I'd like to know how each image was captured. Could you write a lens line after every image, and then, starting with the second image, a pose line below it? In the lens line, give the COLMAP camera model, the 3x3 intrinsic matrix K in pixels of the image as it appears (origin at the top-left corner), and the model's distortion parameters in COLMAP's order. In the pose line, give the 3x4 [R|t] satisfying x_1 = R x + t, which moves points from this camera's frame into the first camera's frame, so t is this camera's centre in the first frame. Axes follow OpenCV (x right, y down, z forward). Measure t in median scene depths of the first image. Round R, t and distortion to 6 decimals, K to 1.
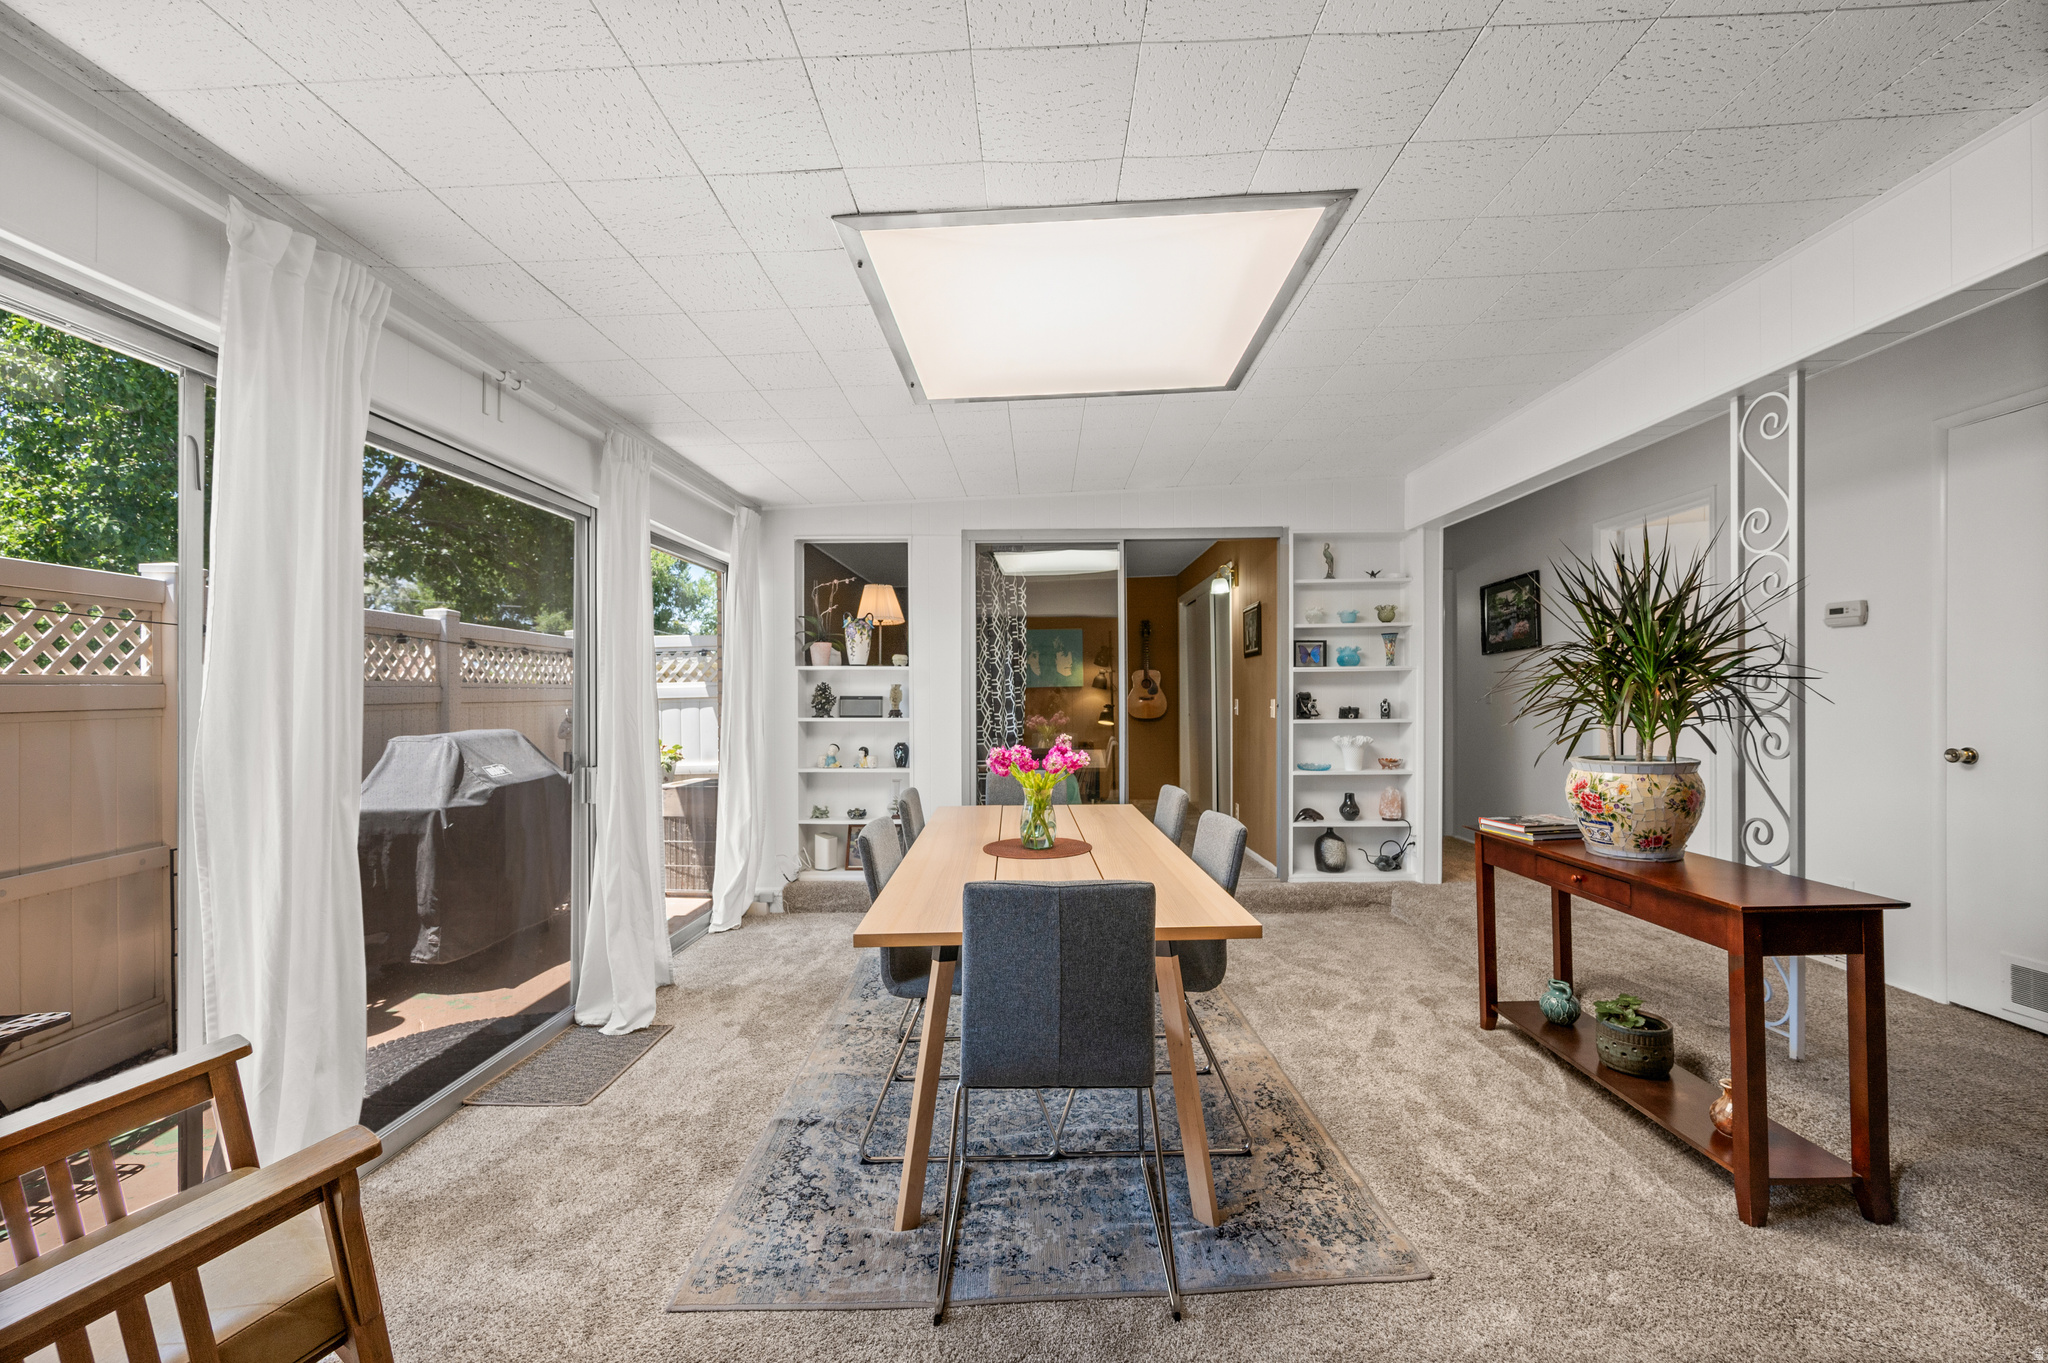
lens RADIAL K [[809.1, 0, 1030.6], [0, 809.1, 701.8], [0, 0, 1]] dist [-0.000776, 0.000036]
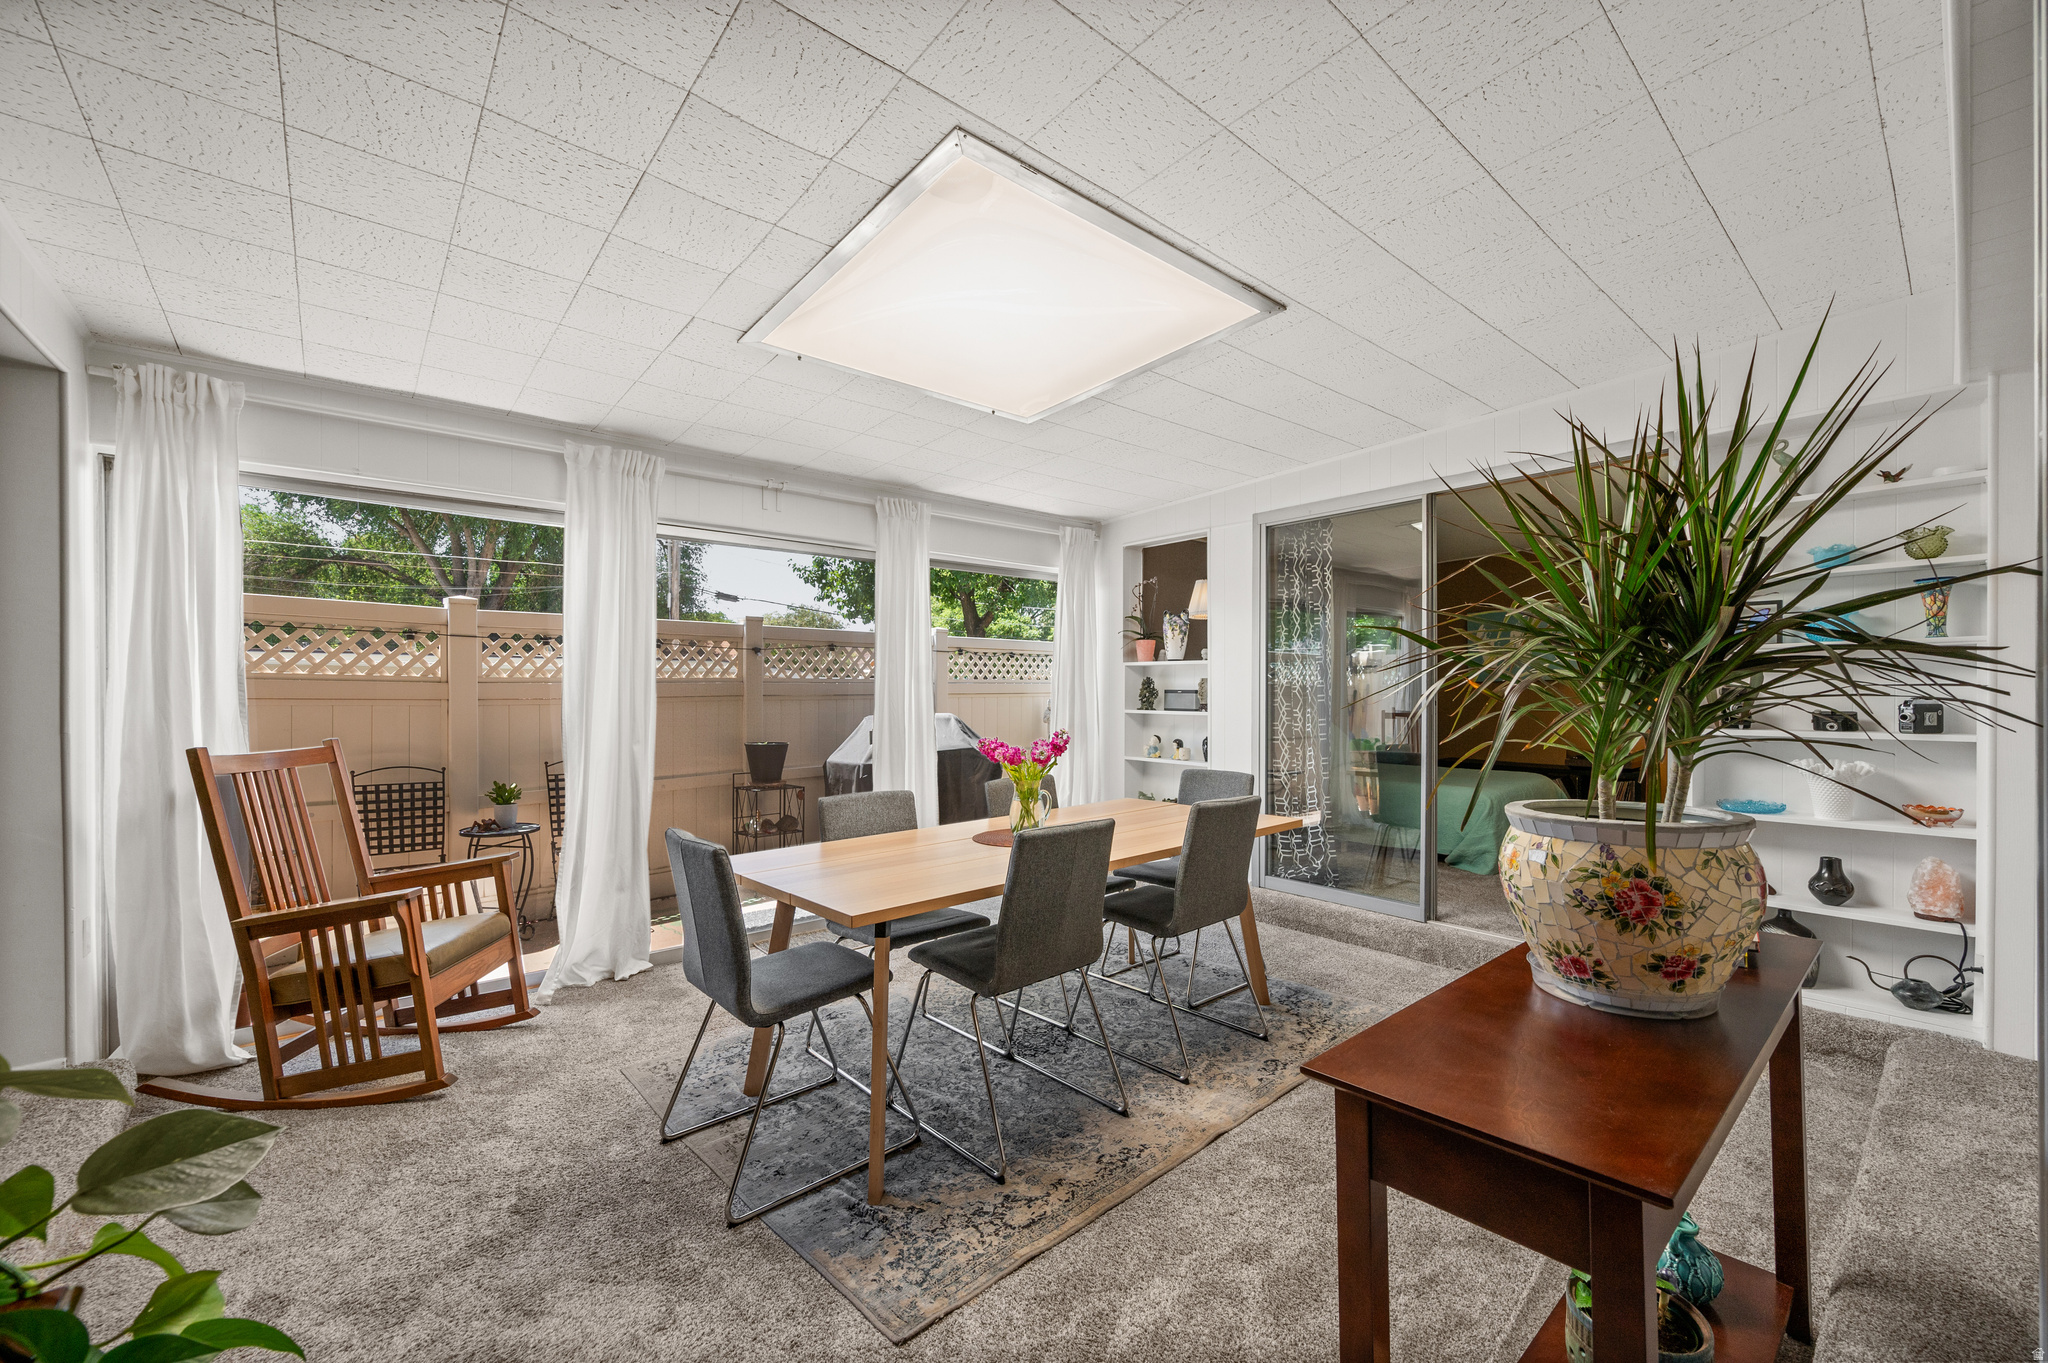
lens RADIAL K [[809.1, 0, 1040.1], [0, 809.1, 694.4], [0, 0, 1]] dist [-0.000776, 0.000036]
pose [[0.670811, 0.006933, -0.741596, 0.443910], [-0.008223, 0.999964, 0.001910, -0.001914], [0.741583, 0.004817, 0.670844, 0.182722]]
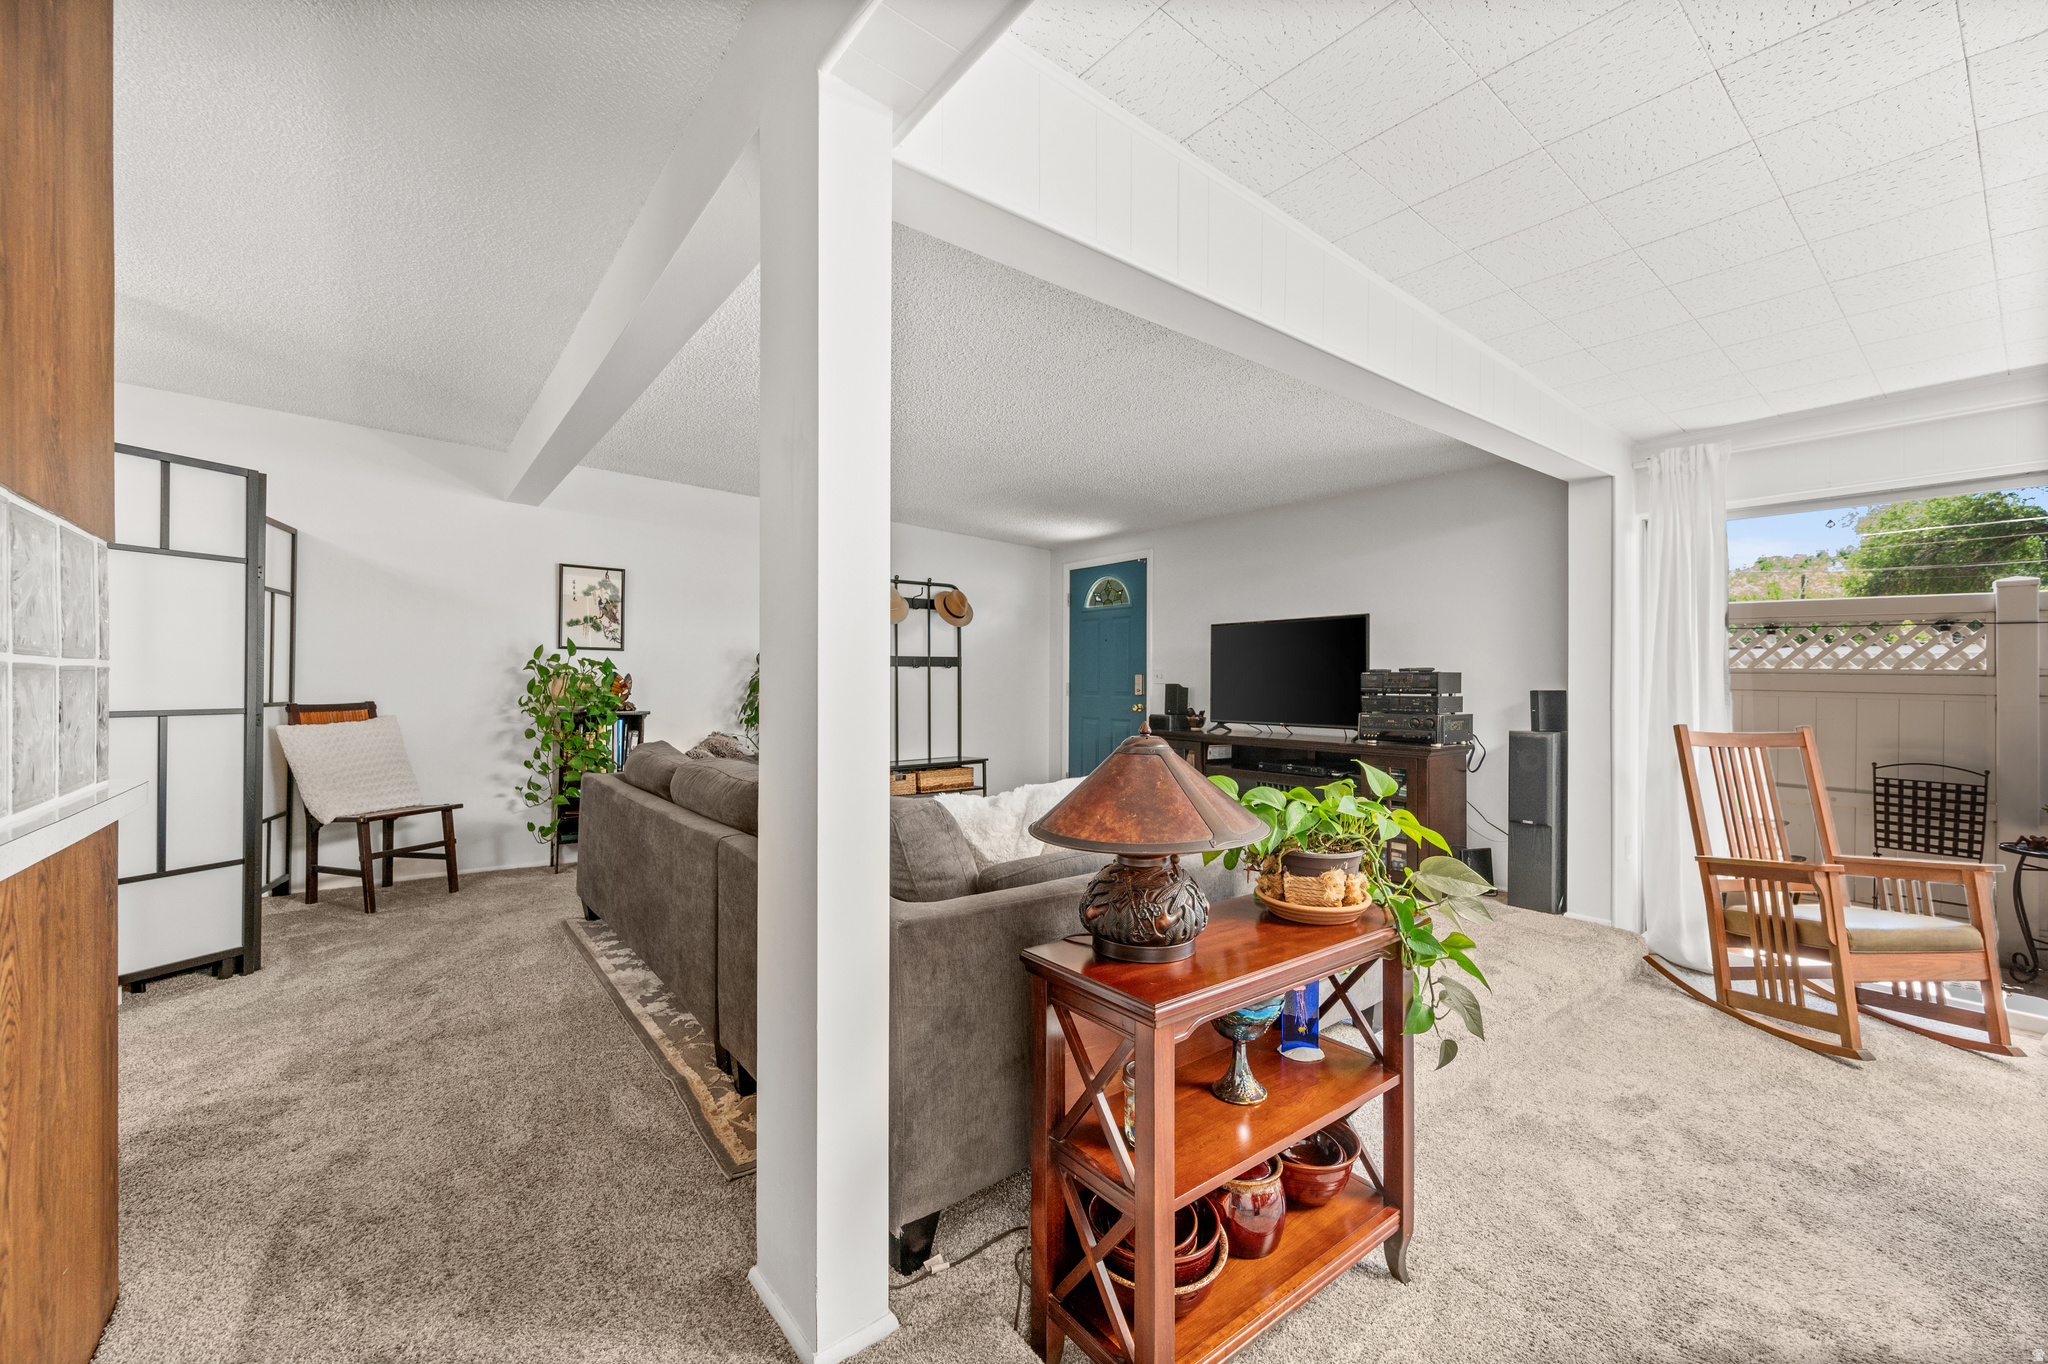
lens RADIAL K [[820.4, 0, 1024.9], [0, 820.4, 684.4], [0, 0, 1]] dist [-0.000299, -0.000034]
pose [[-0.774078, 0.000970, -0.633090, 0.590373], [-0.008133, 0.999901, 0.011476, -0.001118], [0.633038, 0.014032, -0.773993, 0.316300]]
